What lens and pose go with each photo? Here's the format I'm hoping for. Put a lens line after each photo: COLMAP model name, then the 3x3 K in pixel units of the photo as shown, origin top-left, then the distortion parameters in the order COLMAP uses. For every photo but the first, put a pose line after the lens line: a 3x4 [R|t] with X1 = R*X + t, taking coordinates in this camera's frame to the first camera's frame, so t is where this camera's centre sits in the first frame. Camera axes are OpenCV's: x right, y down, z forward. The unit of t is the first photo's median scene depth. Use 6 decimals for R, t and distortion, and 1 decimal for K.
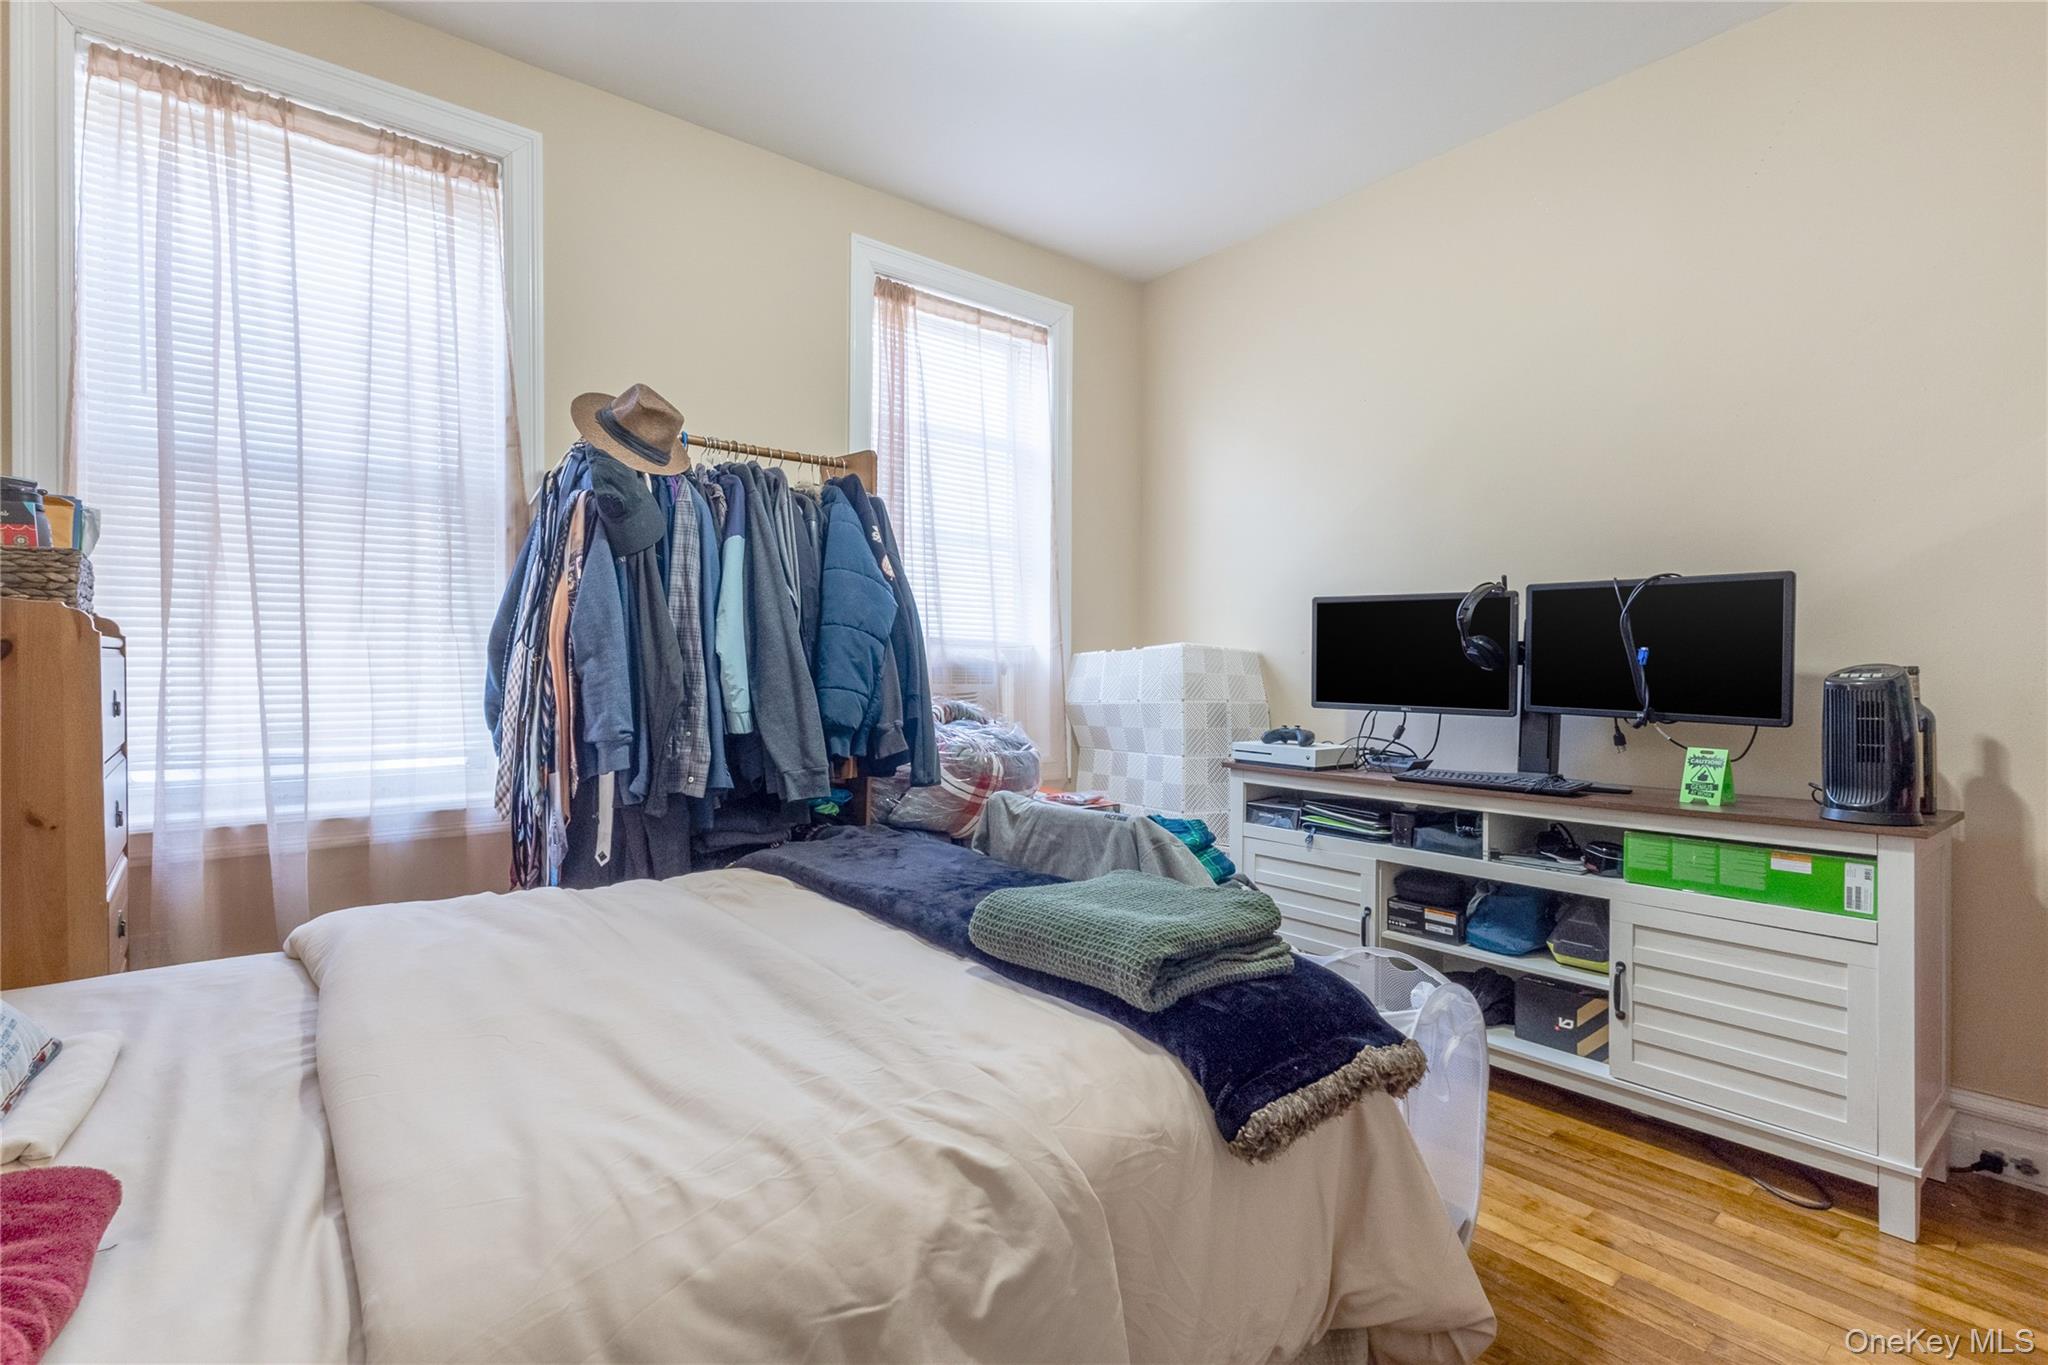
lens RADIAL K [[937.0, 0, 1030.2], [0, 937.0, 676.3], [0, 0, 1]] dist [0.003353, 0.000815]
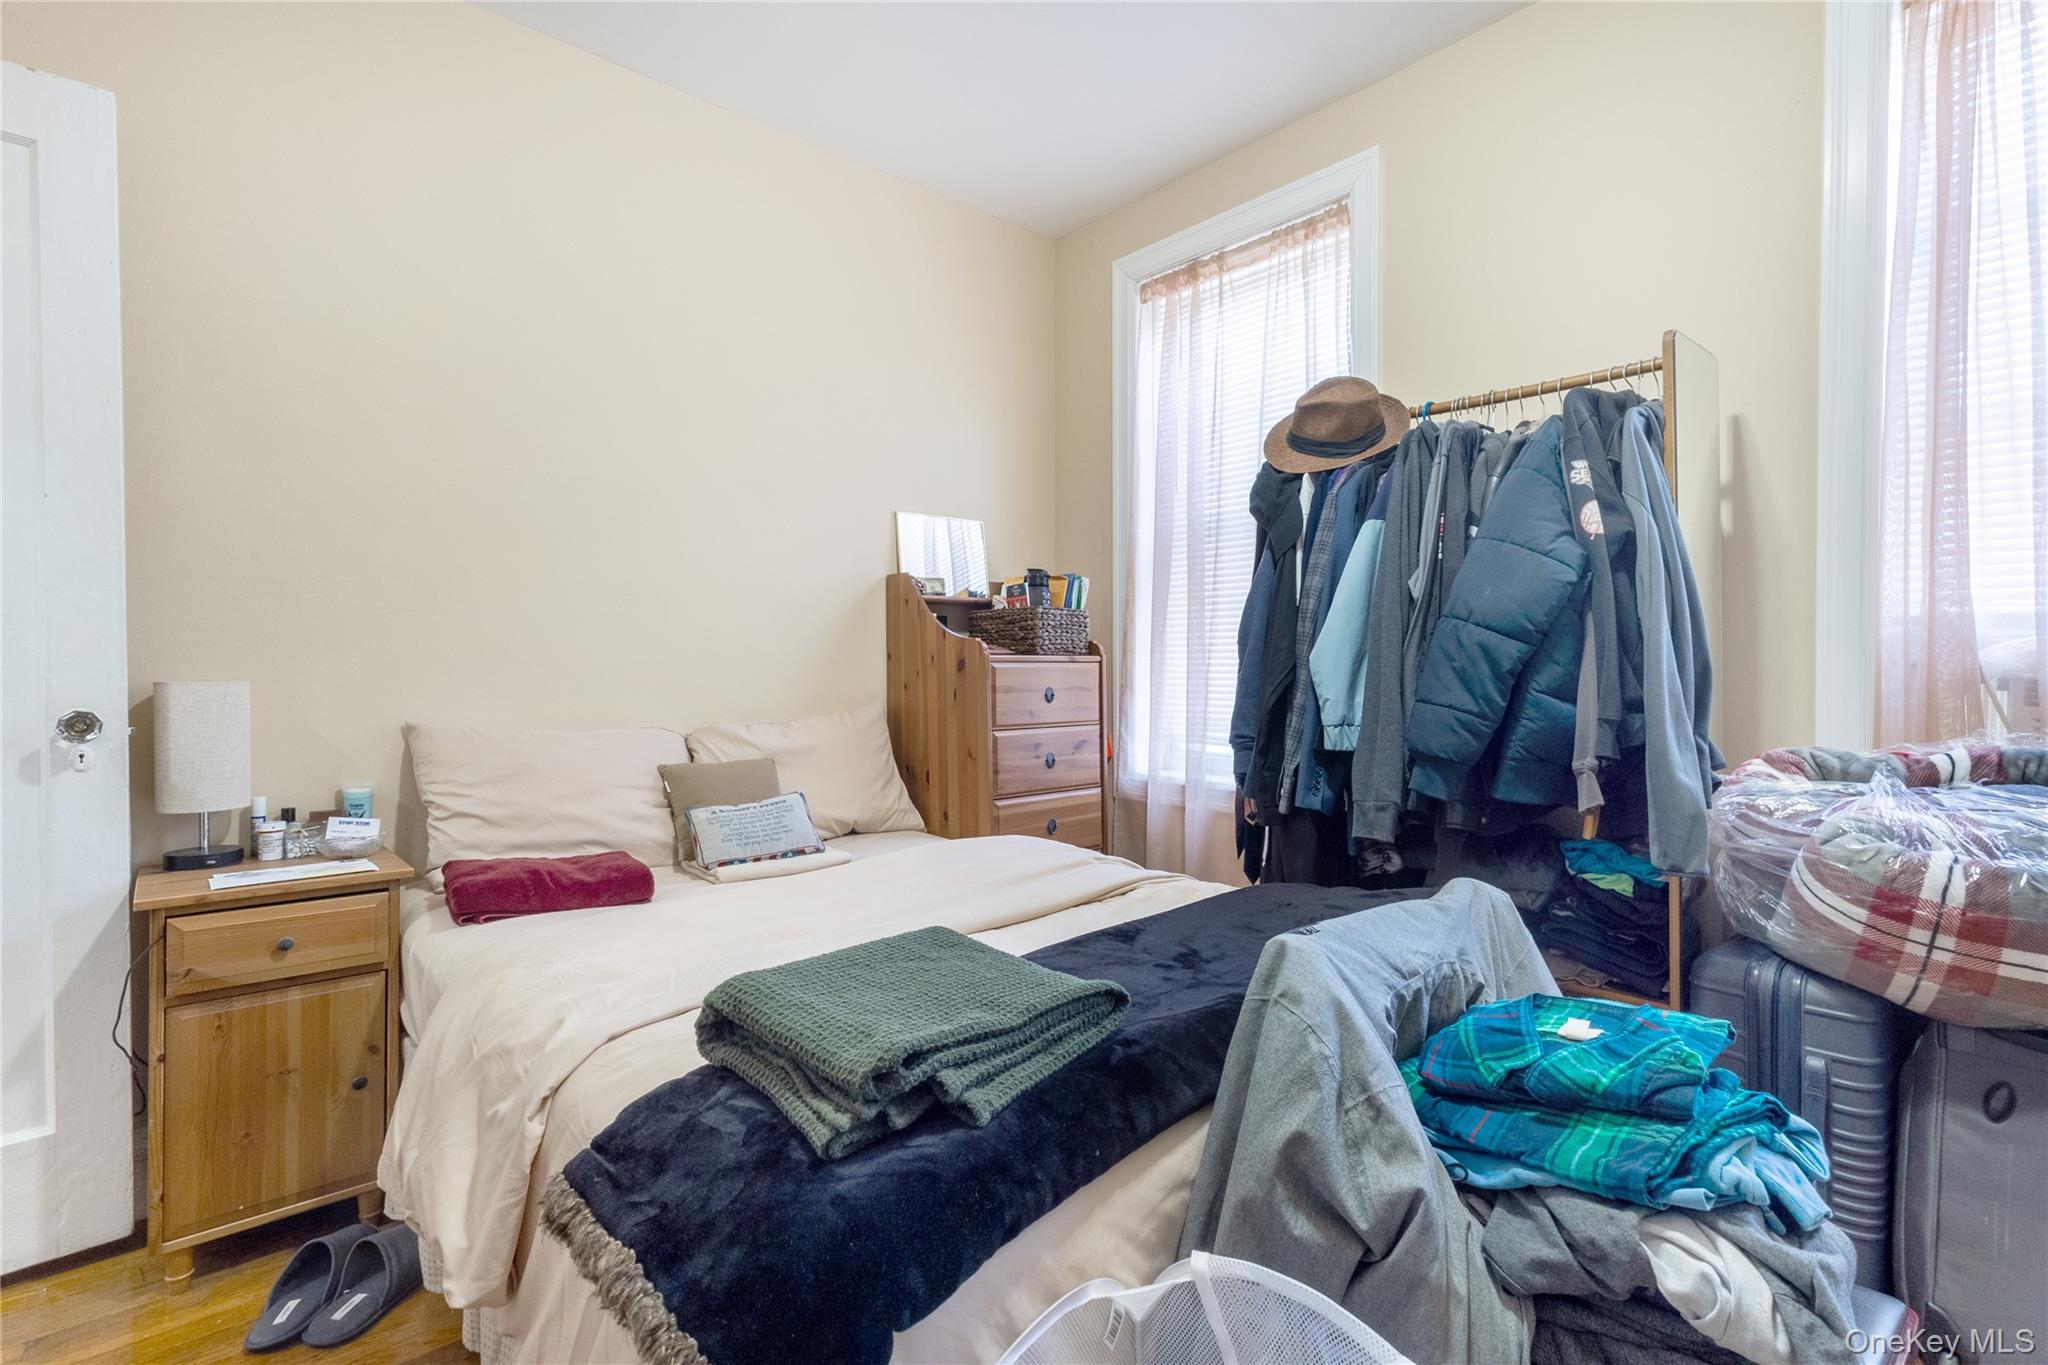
lens RADIAL K [[937.0, 0, 1030.2], [0, 937.0, 676.3], [0, 0, 1]] dist [0.003353, 0.000815]
pose [[0.055972, 0.006004, -0.998414, 0.516570], [-0.010746, 0.999928, 0.005411, -0.008816], [0.998375, 0.010426, 0.056032, 0.631672]]
